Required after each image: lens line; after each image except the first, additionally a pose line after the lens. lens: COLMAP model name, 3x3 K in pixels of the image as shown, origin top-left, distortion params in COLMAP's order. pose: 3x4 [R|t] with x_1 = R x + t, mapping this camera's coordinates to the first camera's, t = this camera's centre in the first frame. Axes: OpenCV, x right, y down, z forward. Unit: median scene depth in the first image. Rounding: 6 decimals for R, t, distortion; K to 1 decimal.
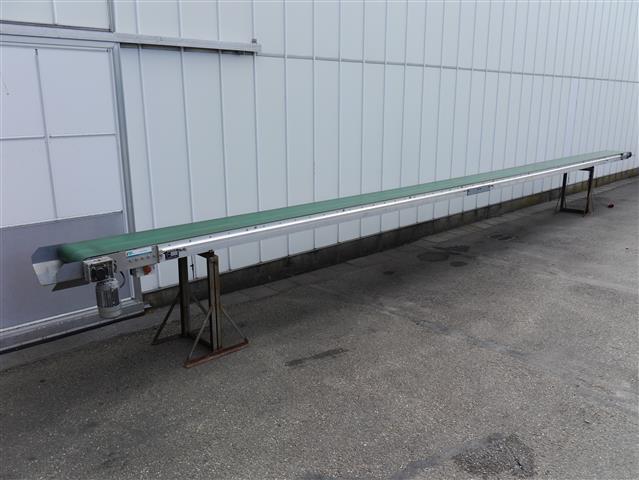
lens RADIAL K [[526.5, 0, 322.1], [0, 526.5, 242.0], [0, 0, 1]] dist [-0.037002, -0.001441]
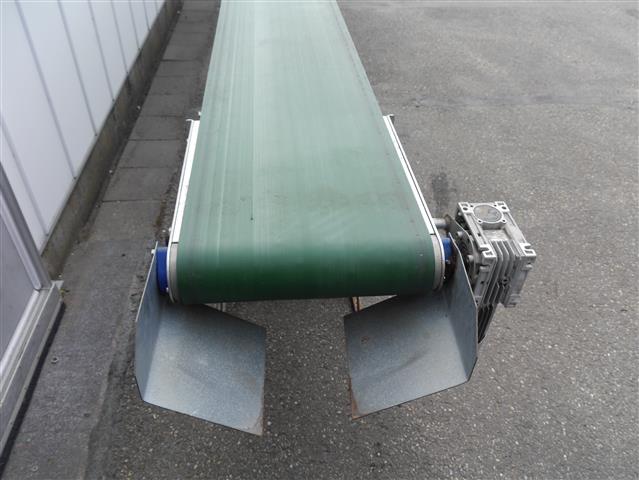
lens RADIAL K [[526.5, 0, 322.1], [0, 526.5, 242.0], [0, 0, 1]] dist [-0.037002, -0.001441]
pose [[0.627280, -0.490115, 0.605233, -0.417295], [0.179594, 0.847230, 0.499947, -0.071889], [-0.757803, -0.204911, 0.619472, 0.561166]]
